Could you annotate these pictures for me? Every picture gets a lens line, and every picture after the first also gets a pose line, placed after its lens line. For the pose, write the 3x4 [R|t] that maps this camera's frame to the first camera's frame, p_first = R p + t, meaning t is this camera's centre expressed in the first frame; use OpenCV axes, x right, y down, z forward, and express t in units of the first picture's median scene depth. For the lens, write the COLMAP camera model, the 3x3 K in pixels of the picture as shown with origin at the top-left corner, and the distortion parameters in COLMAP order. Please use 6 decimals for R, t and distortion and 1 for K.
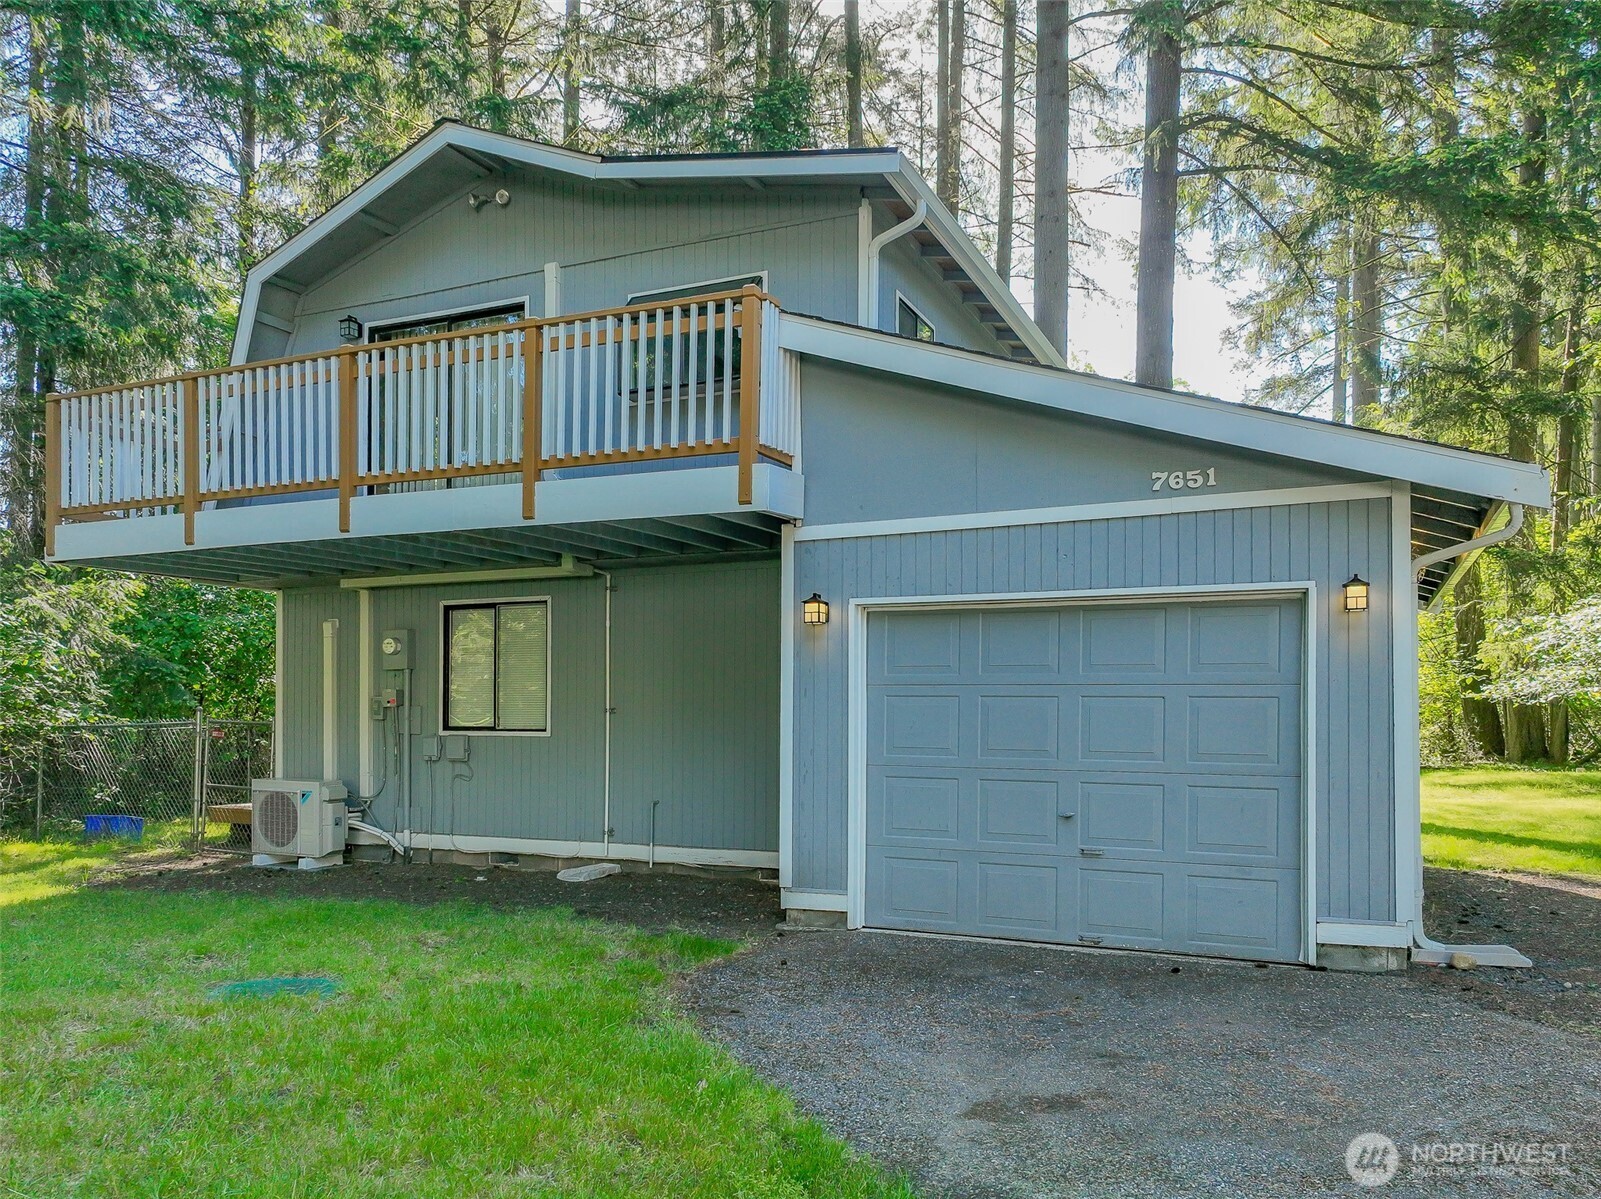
lens RADIAL K [[1183.0, 0, 806.5], [0, 1183.0, 717.3], [0, 0, 1]] dist [0.003899, 0.002327]
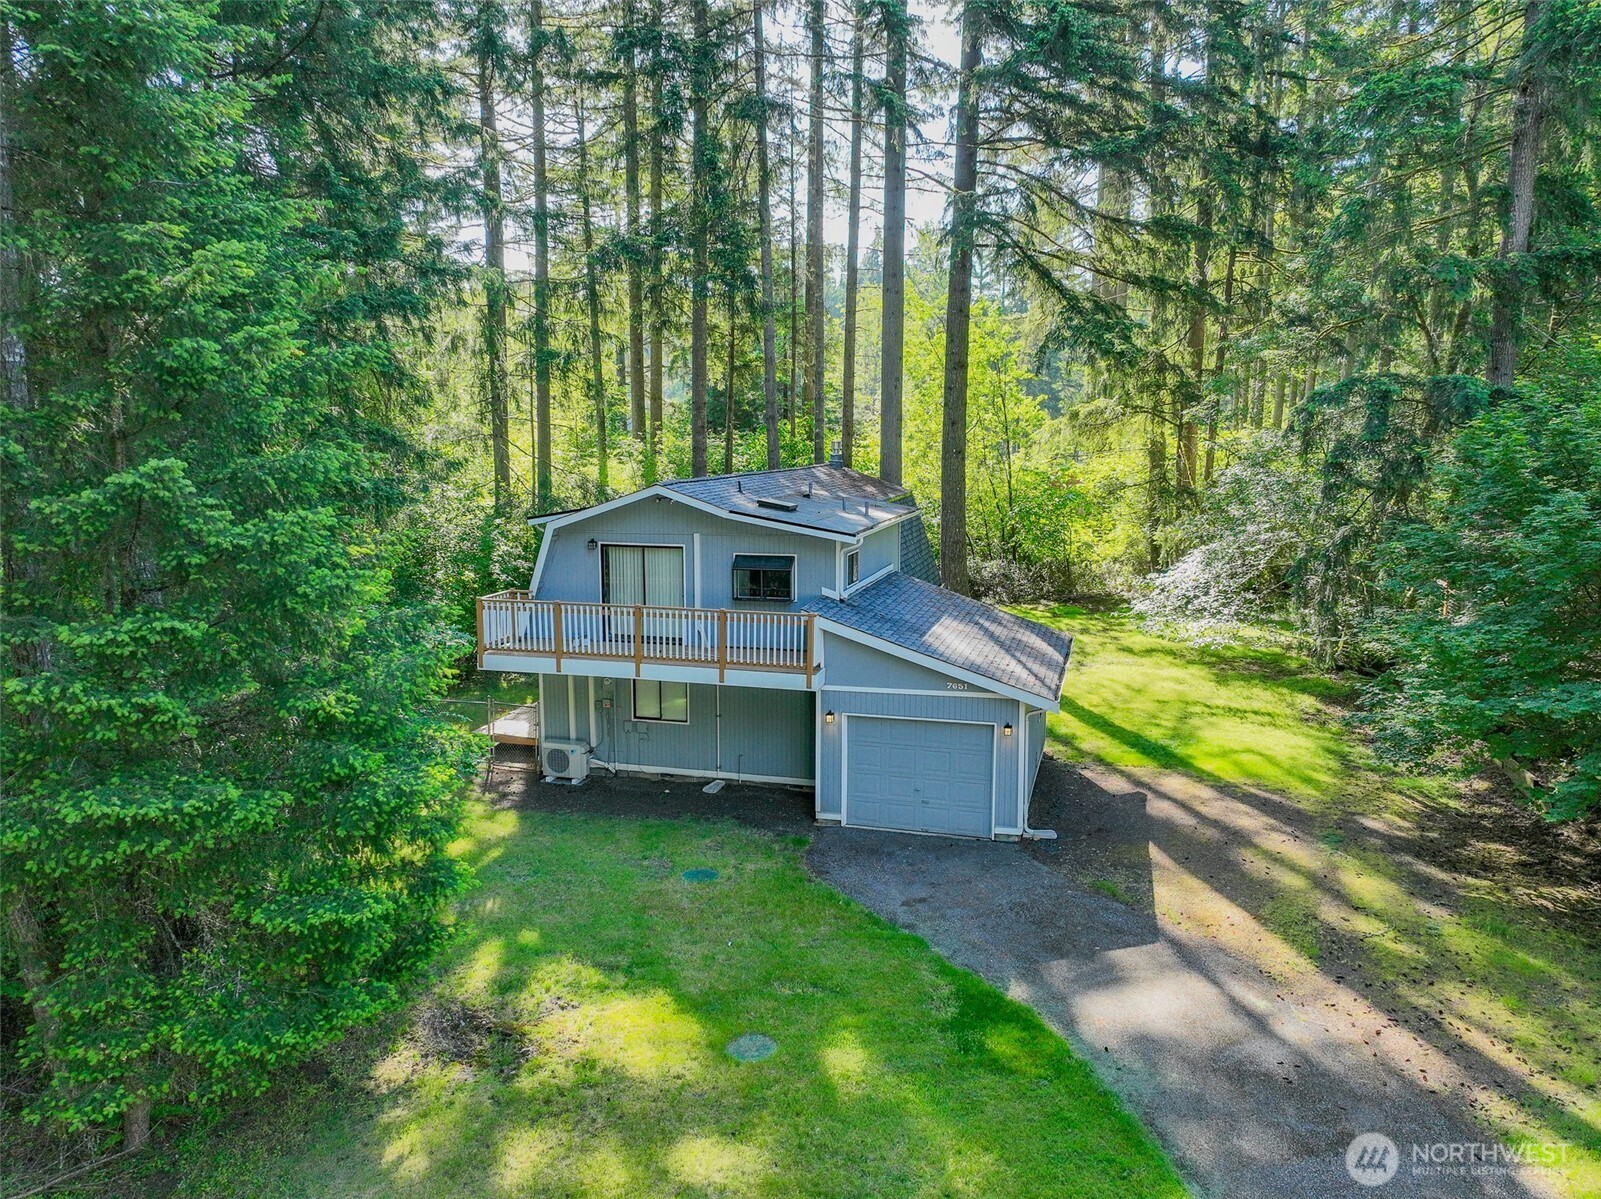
lens RADIAL K [[1132.4, 0, 800.5], [0, 1132.4, 599.5], [0, 0, 1]] dist [0.005610, 0.004757]
pose [[0.988781, -0.023906, 0.147444, -0.463709], [0.001200, 0.988349, 0.152198, -0.797608], [-0.149365, -0.150313, 0.977290, -1.611103]]
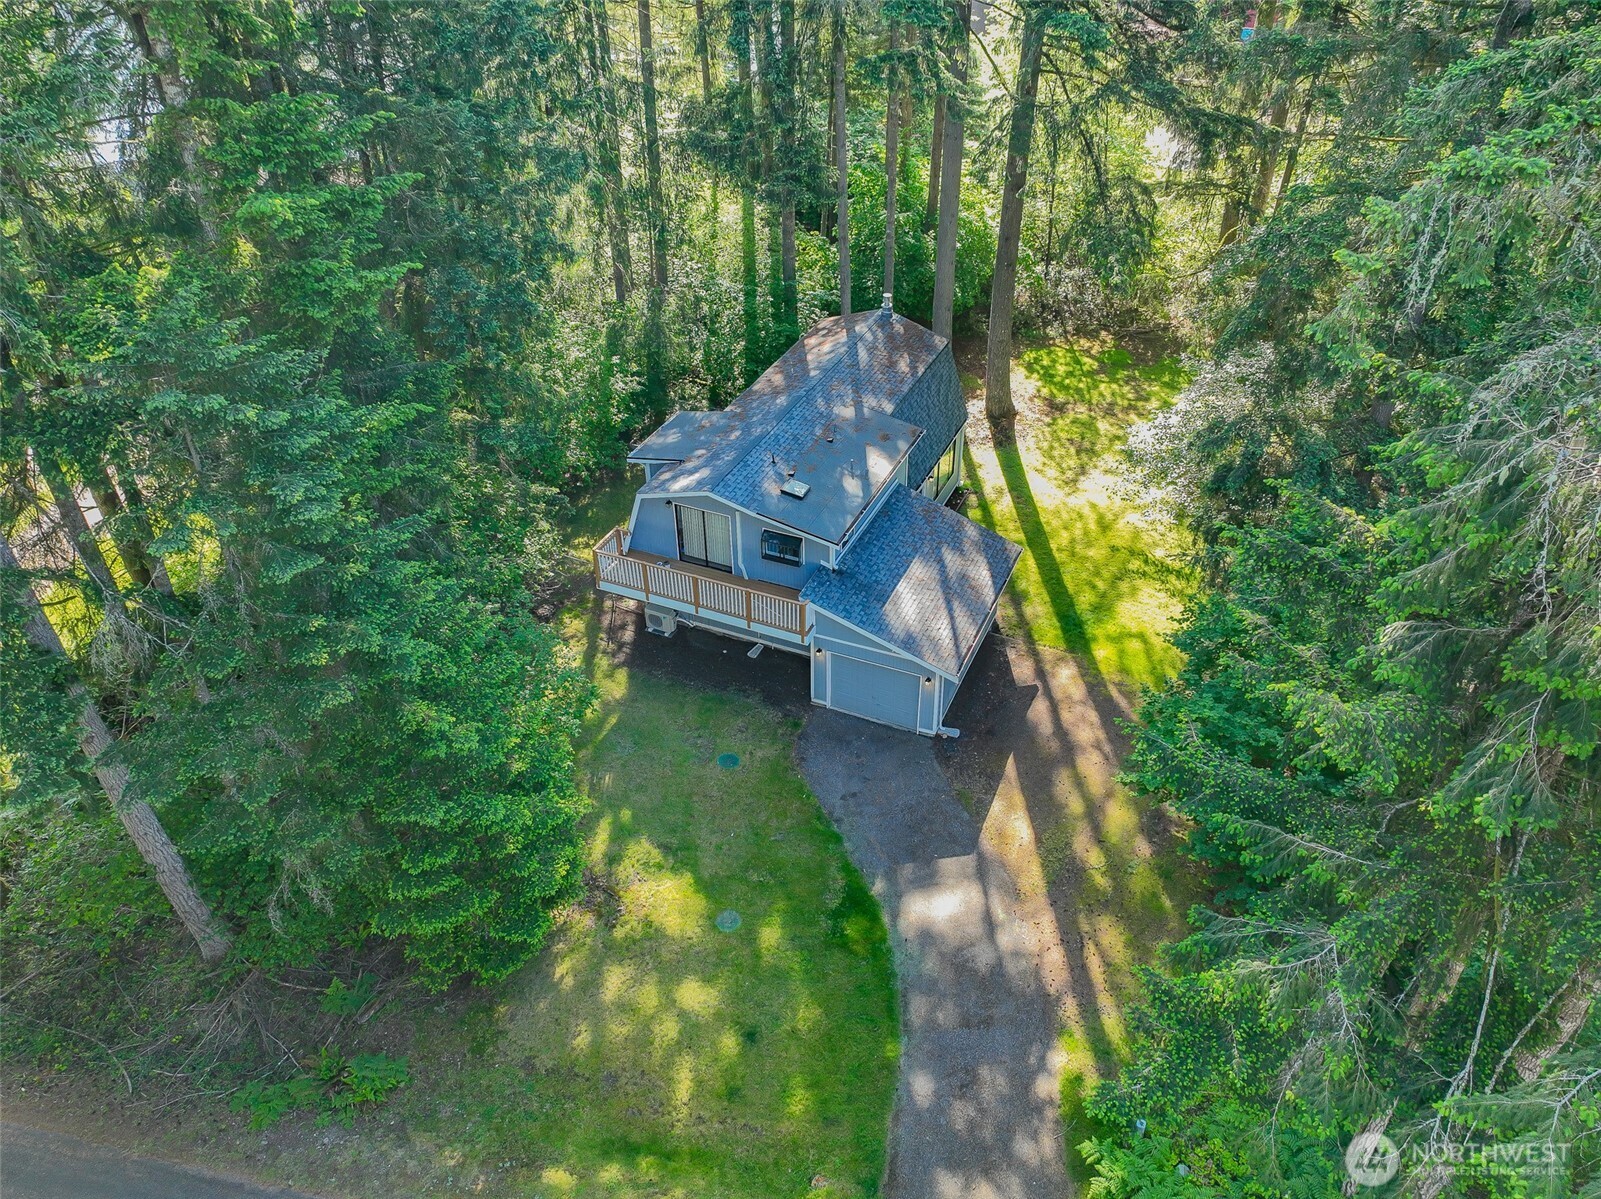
lens RADIAL K [[1105.6, 0, 819.4], [0, 1105.6, 600.9], [0, 0, 1]] dist [0.001078, 0.000253]
pose [[0.999937, -0.007300, 0.008502, -0.025680], [0.000533, 0.788803, 0.614646, -2.792356], [-0.011194, -0.614603, 0.788757, -2.113308]]
